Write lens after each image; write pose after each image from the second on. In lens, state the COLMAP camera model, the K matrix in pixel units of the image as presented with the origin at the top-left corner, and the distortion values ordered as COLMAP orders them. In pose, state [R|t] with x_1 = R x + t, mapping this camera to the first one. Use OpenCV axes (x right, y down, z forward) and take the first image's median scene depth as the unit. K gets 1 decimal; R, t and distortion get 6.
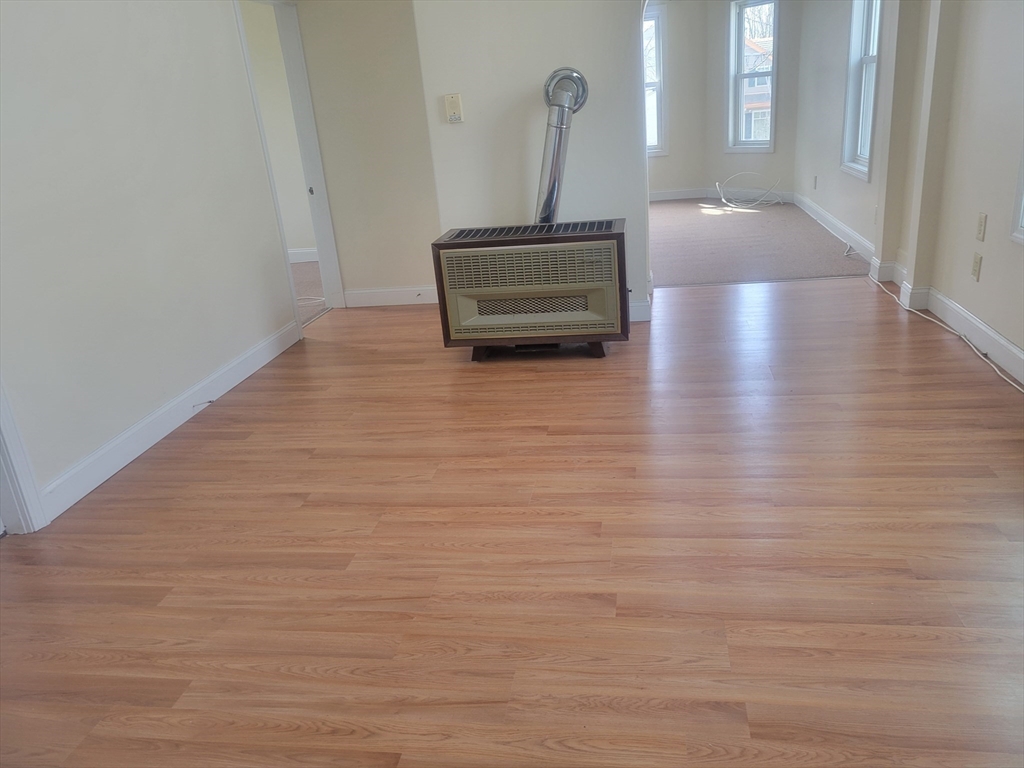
lens RADIAL K [[763.6, 0, 512.5], [0, 763.6, 380.5], [0, 0, 1]] dist [0.044133, -0.024462]
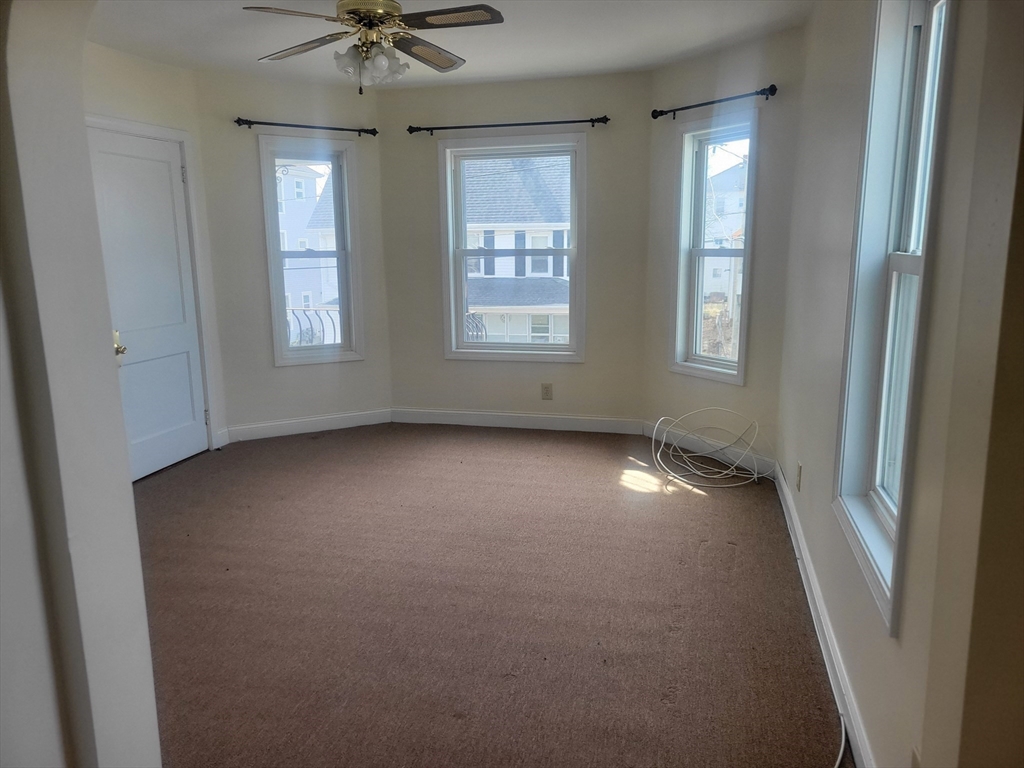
lens RADIAL K [[763.6, 0, 515.7], [0, 763.6, 386.7], [0, 0, 1]] dist [0.044133, -0.024462]
pose [[0.993623, 0.088793, -0.069493, 0.218169], [-0.098319, 0.984016, -0.148476, -0.201744], [0.055199, 0.154361, 0.986471, 0.449439]]
